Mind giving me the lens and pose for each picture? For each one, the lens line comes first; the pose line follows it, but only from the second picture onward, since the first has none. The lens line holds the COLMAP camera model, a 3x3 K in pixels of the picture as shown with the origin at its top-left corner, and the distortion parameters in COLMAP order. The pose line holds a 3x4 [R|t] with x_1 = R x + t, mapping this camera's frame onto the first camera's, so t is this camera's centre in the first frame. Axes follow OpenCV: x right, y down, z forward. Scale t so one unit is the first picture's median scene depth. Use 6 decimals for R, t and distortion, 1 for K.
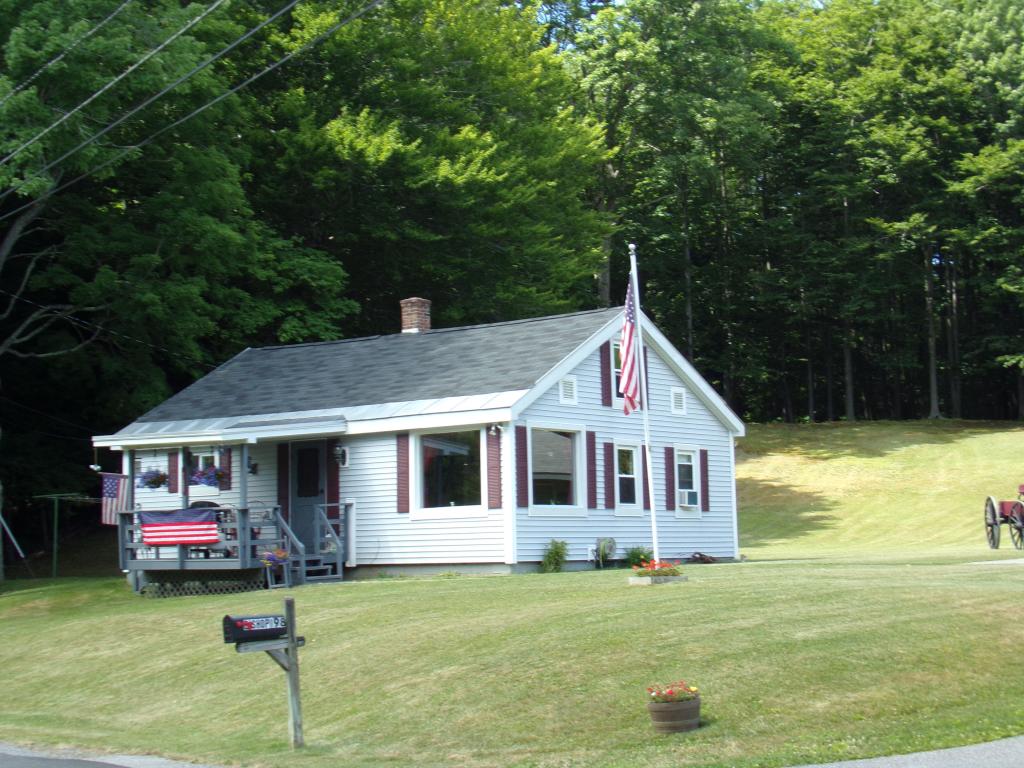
lens RADIAL K [[1955.1, 0, 512.0], [0, 1955.1, 384.0], [0, 0, 1]] dist [0.181372, -0.116896]
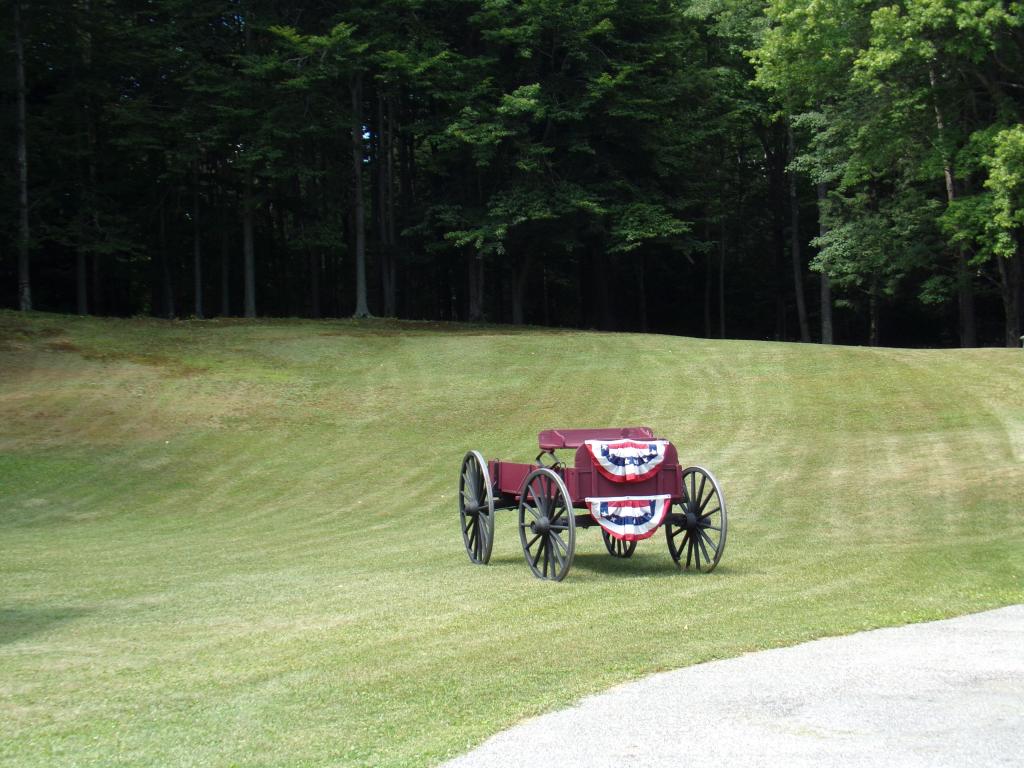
lens RADIAL K [[1955.1, 0, 512.0], [0, 1955.1, 384.0], [0, 0, 1]] dist [0.181372, -0.116896]
pose [[0.958544, 0.010747, 0.284742, 0.077717], [-0.023468, 0.998871, 0.041302, 0.014060], [-0.283976, -0.046272, 0.957714, 0.363759]]
